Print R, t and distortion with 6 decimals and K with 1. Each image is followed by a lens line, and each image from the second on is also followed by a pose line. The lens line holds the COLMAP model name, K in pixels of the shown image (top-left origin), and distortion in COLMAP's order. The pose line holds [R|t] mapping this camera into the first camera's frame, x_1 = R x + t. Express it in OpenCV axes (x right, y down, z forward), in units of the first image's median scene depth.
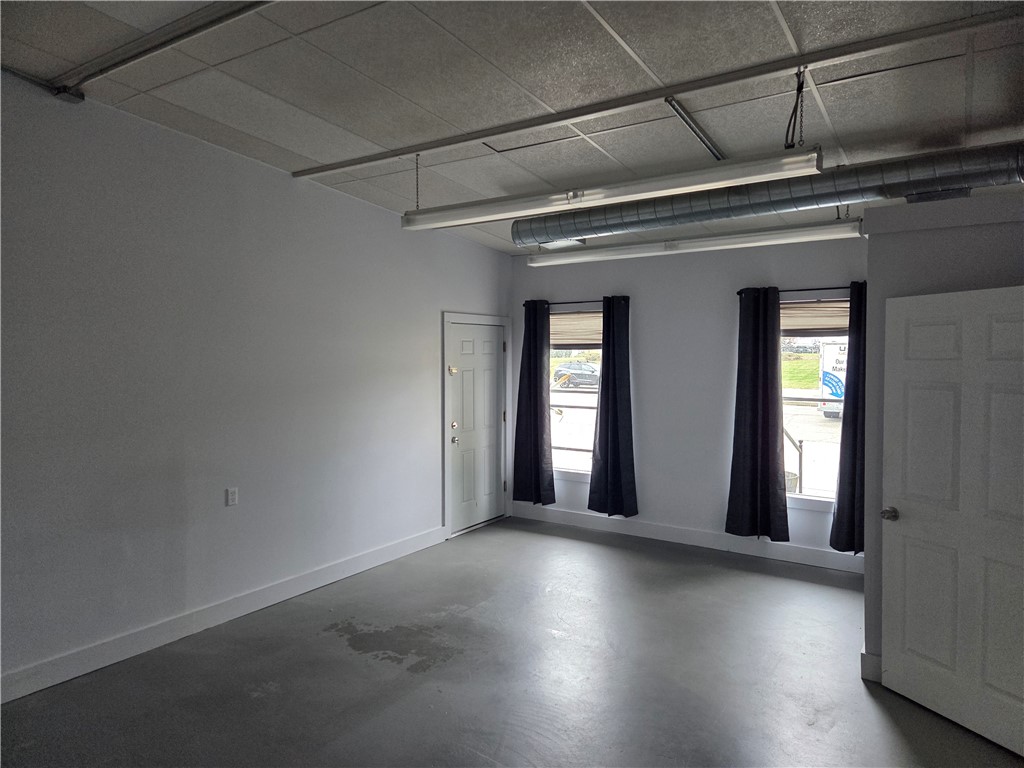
lens RADIAL K [[675.5, 0, 512.0], [0, 675.5, 384.0], [0, 0, 1]] dist [0.040703, -0.000727]
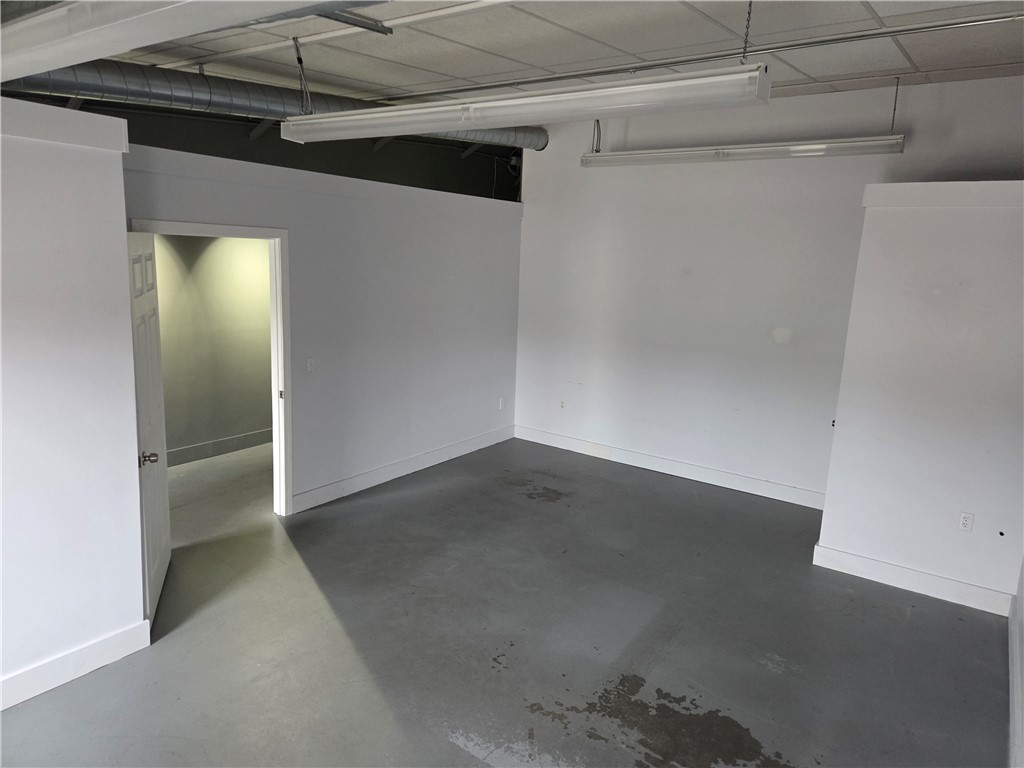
lens RADIAL K [[675.5, 0, 512.0], [0, 675.5, 384.0], [0, 0, 1]] dist [0.040703, -0.000727]
pose [[-0.998758, -0.047102, 0.016237, 0.018522], [-0.041932, 0.970696, 0.236625, -0.136149], [-0.026907, 0.235650, -0.971465, 1.563099]]
